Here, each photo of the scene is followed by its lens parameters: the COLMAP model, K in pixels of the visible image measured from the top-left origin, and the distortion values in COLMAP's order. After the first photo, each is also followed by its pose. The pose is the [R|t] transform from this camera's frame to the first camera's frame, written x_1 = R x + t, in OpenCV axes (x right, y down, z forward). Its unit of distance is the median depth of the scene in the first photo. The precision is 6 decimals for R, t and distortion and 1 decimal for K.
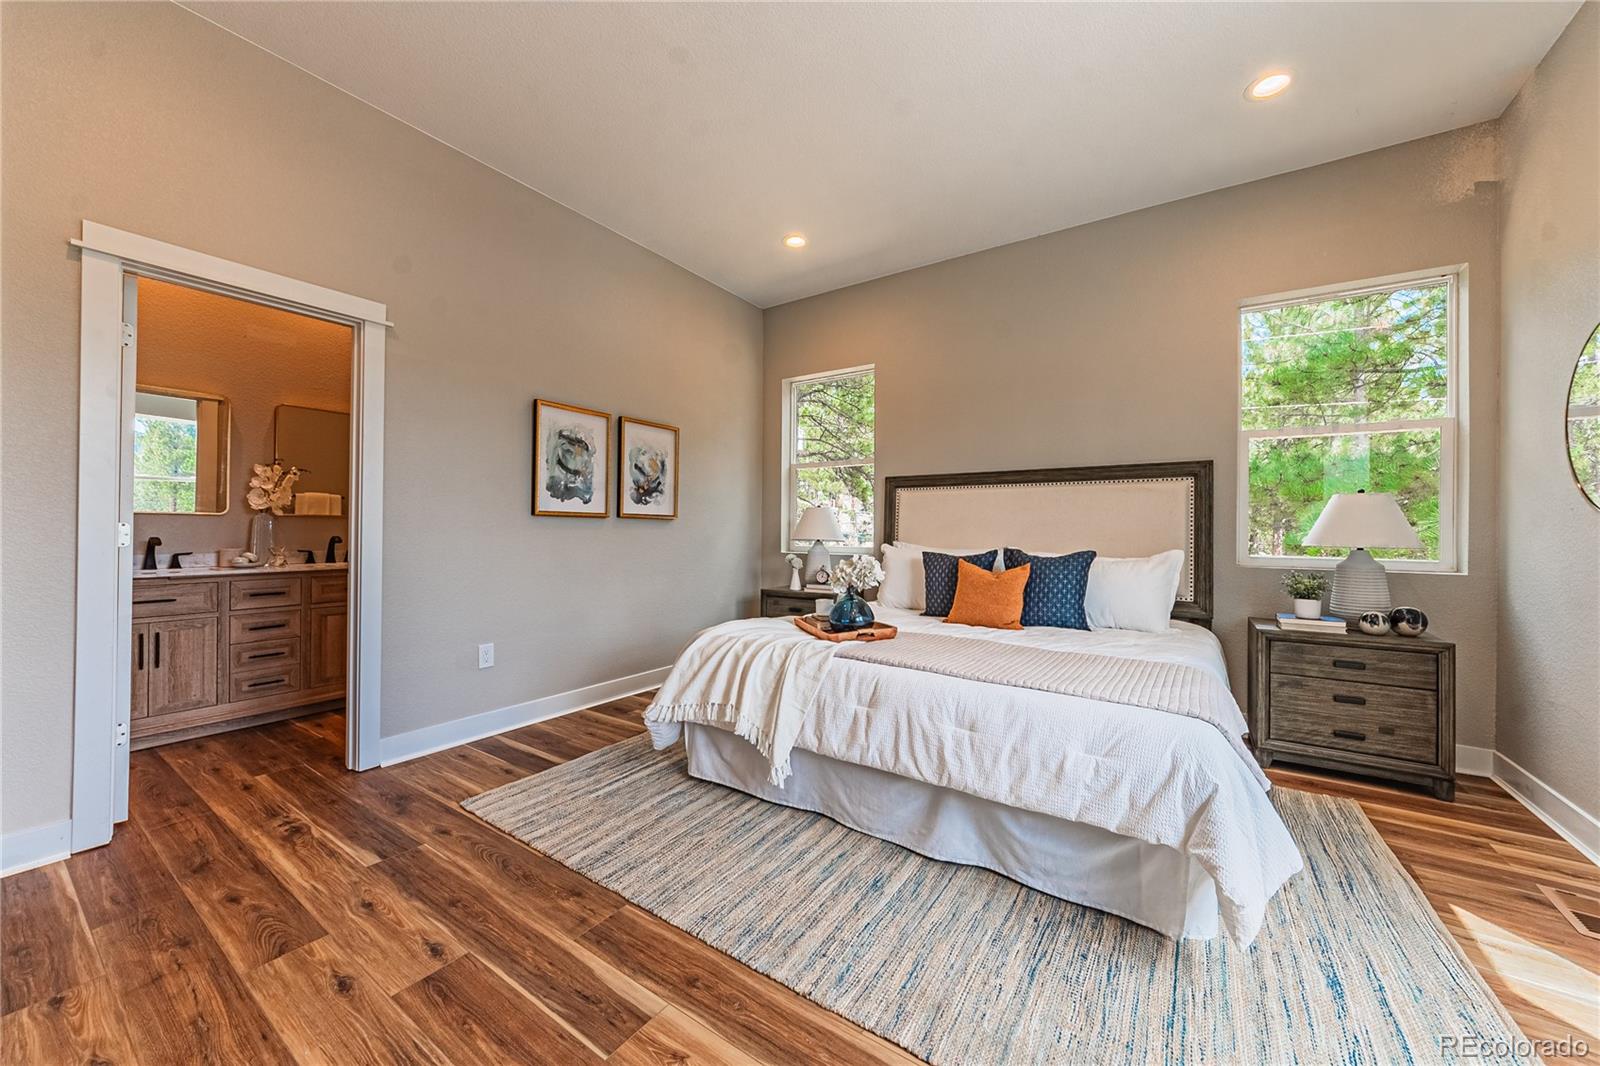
lens RADIAL K [[575.6, 0, 799.2], [0, 575.6, 530.8], [0, 0, 1]] dist [-0.007019, -0.000187]
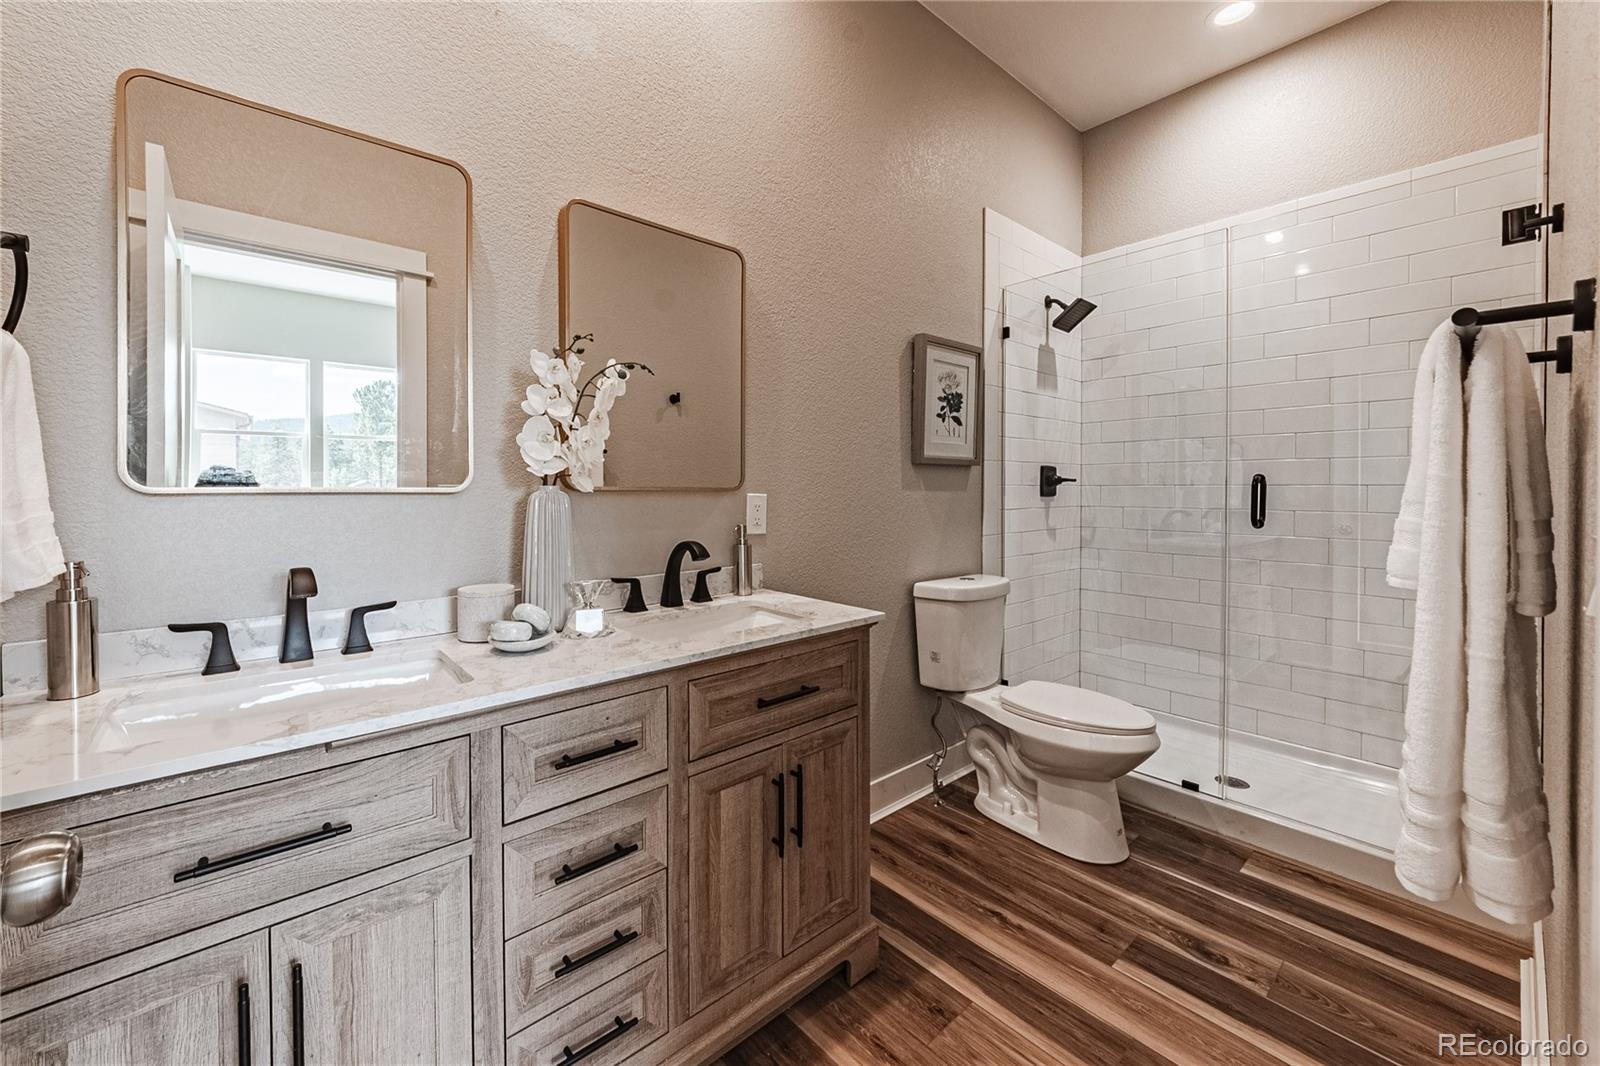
lens RADIAL K [[612.7, 0, 735.8], [0, 612.7, 486.2], [0, 0, 1]] dist [0.005900, -0.001070]
pose [[0.953882, -0.007565, -0.300087, -0.733556], [0.011186, 0.999884, 0.010349, -0.034597], [0.299974, -0.013229, 0.953856, 0.687607]]
